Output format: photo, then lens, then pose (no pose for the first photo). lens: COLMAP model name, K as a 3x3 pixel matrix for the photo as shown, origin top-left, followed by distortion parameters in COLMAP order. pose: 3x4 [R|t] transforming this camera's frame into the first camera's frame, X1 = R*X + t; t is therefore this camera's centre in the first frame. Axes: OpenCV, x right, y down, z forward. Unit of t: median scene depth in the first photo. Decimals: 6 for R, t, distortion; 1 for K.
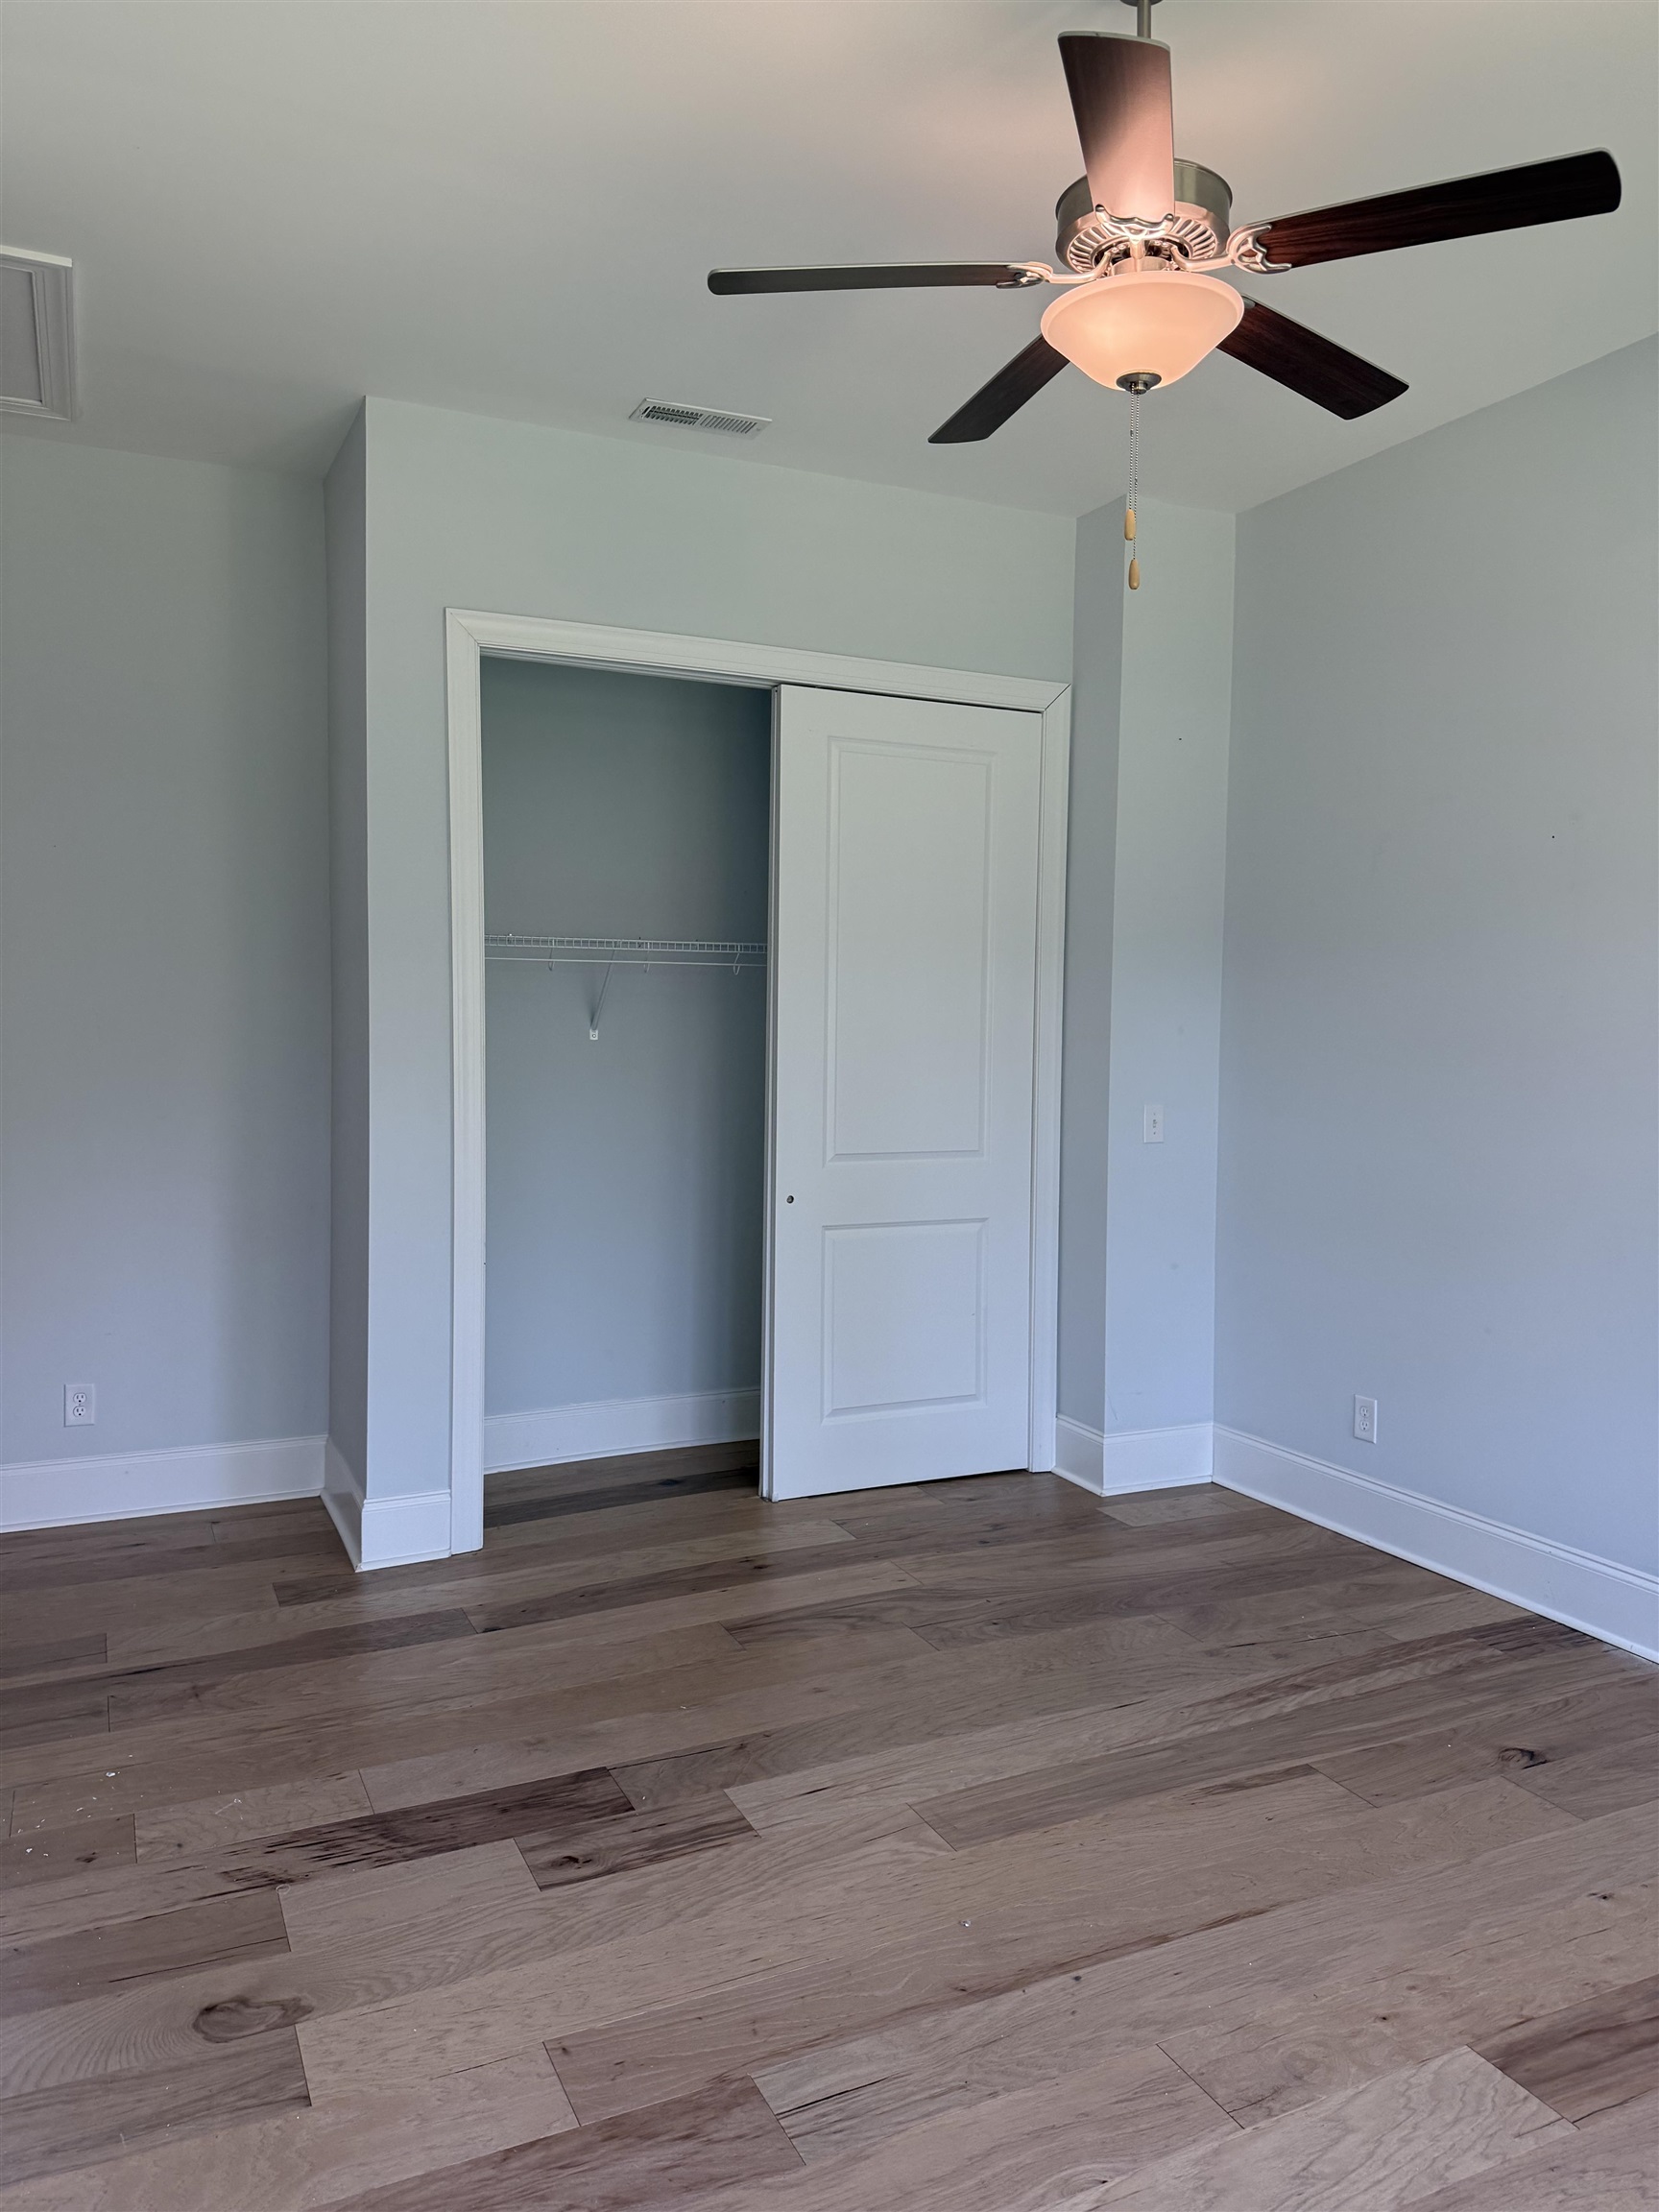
lens RADIAL K [[1546.0, 0, 829.5], [0, 1546.0, 1106.0], [0, 0, 1]] dist [0.004050, -0.000177]
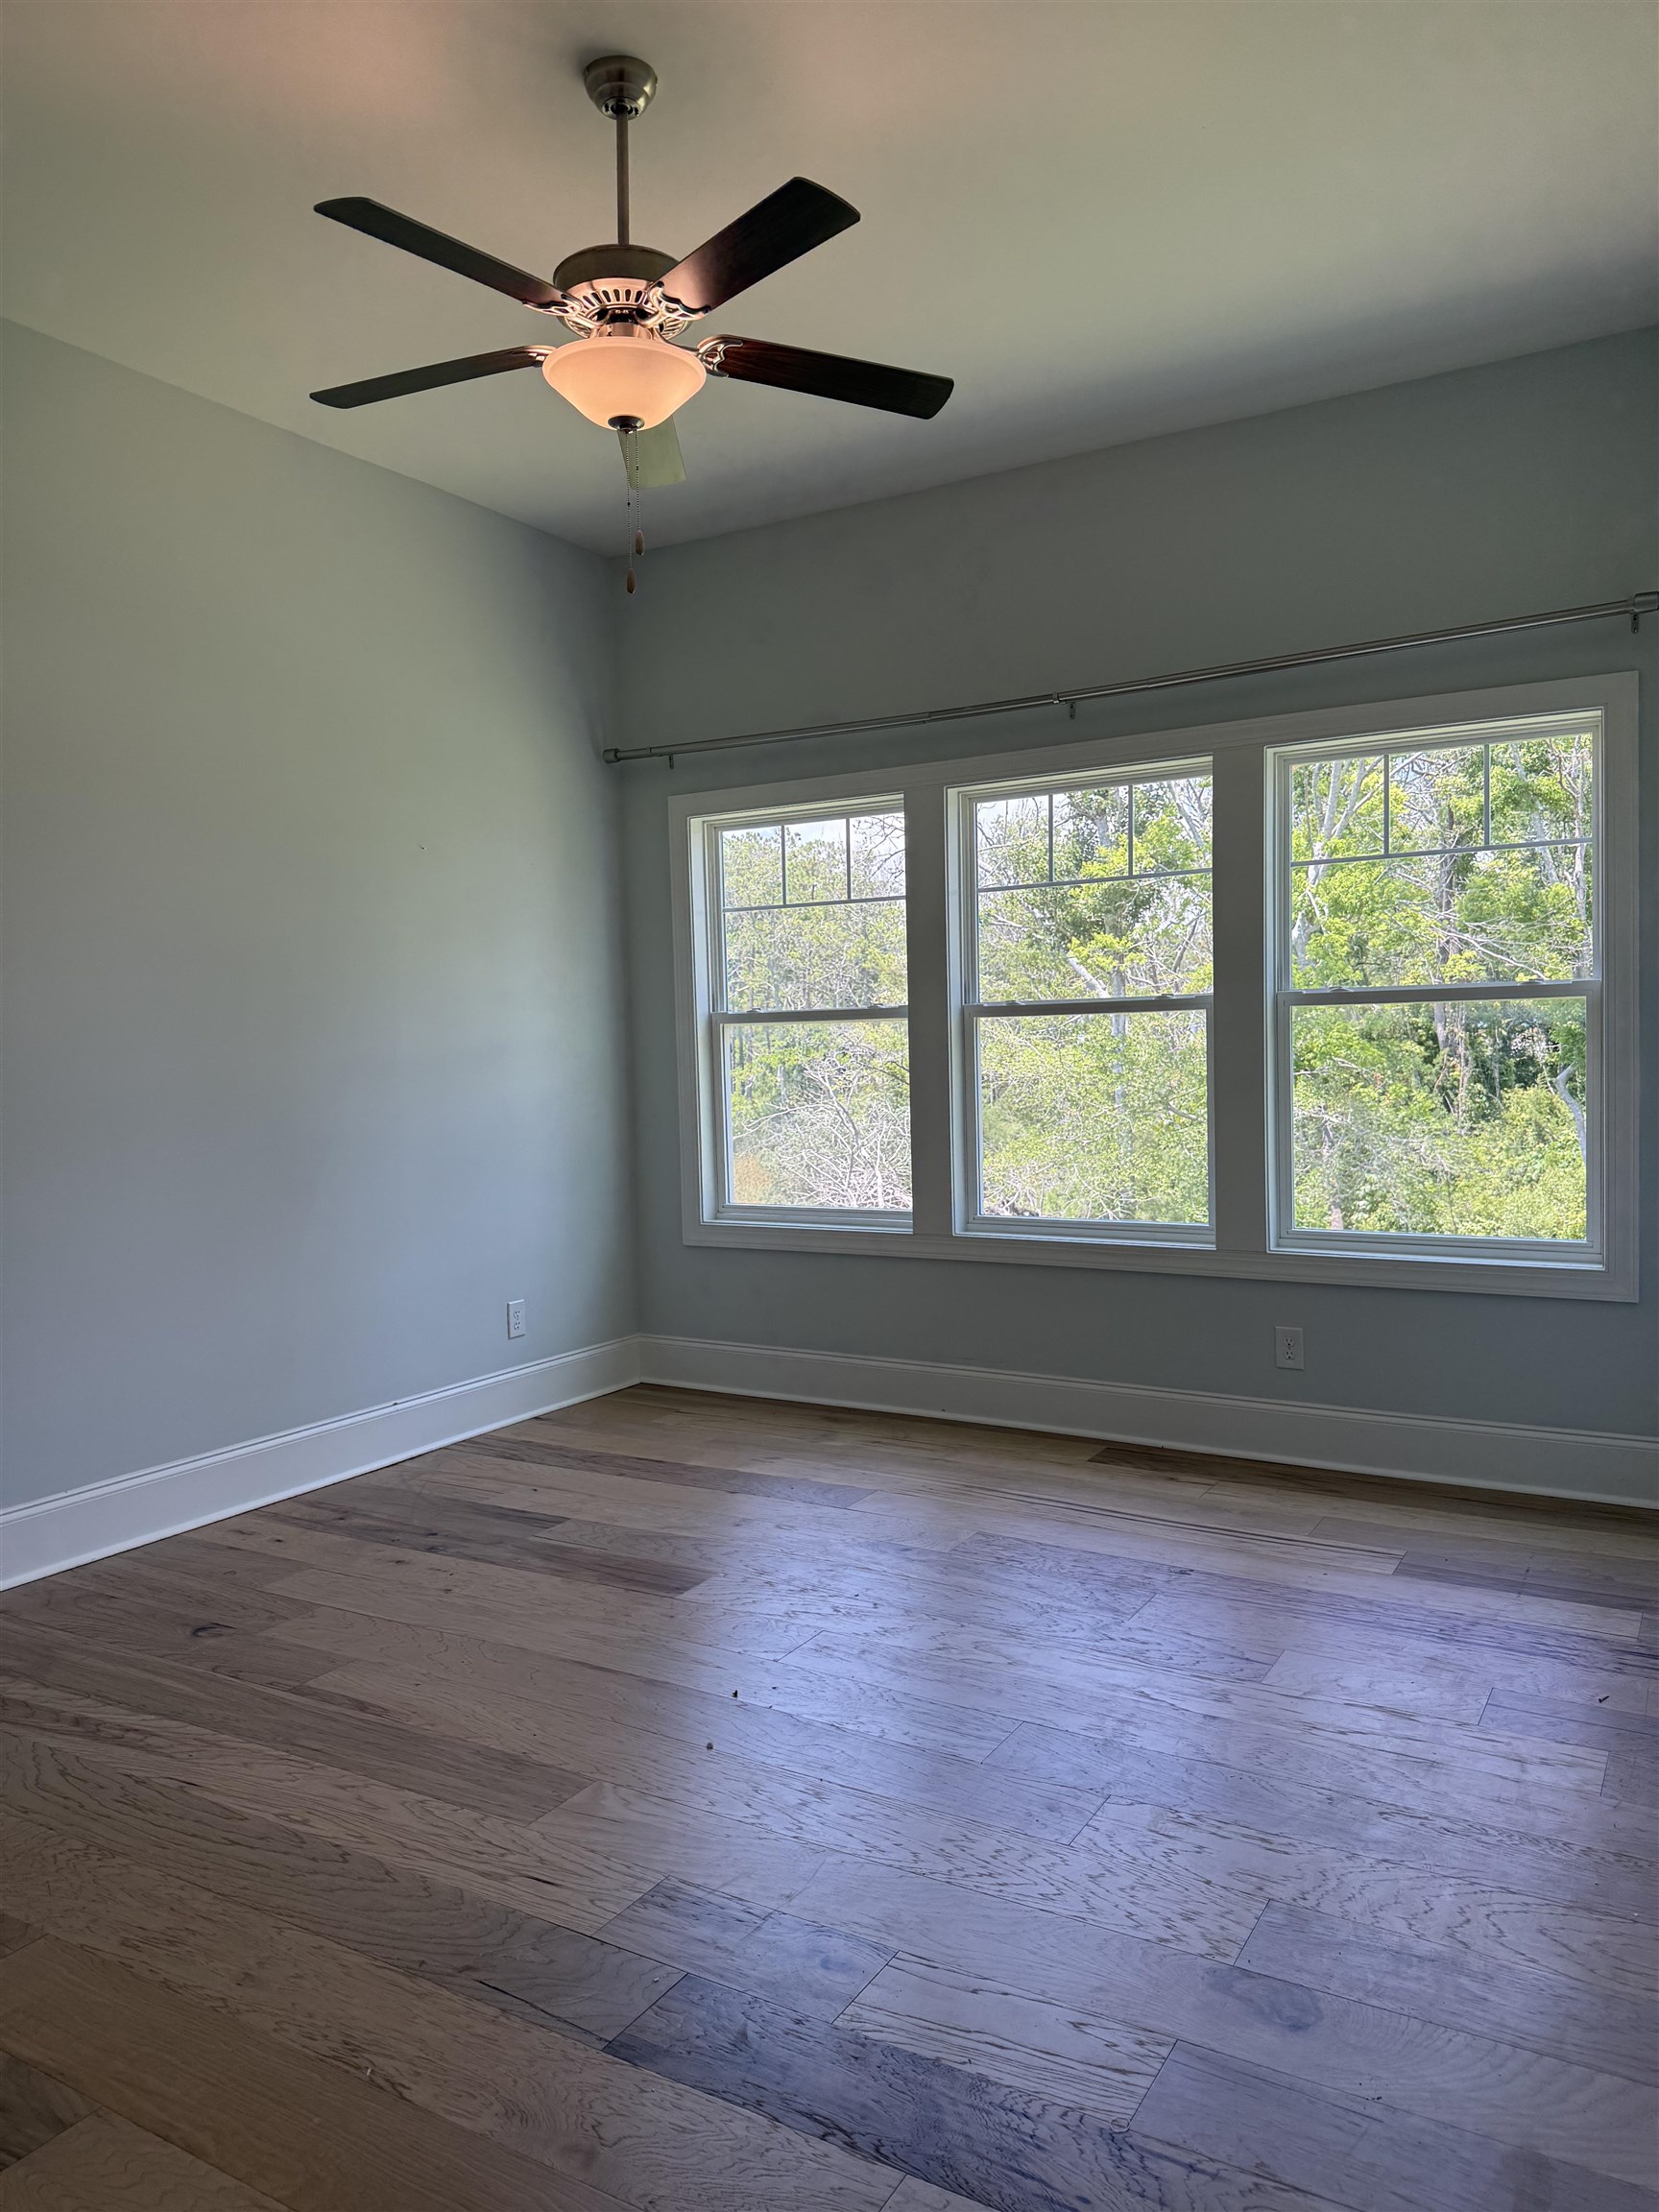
lens RADIAL K [[1546.0, 0, 829.5], [0, 1546.0, 1106.0], [0, 0, 1]] dist [0.004050, -0.000177]
pose [[-0.560750, -0.028859, 0.827482, -0.700996], [0.056037, 0.995778, 0.072702, -0.008369], [-0.826087, 0.087137, -0.556766, 1.209863]]
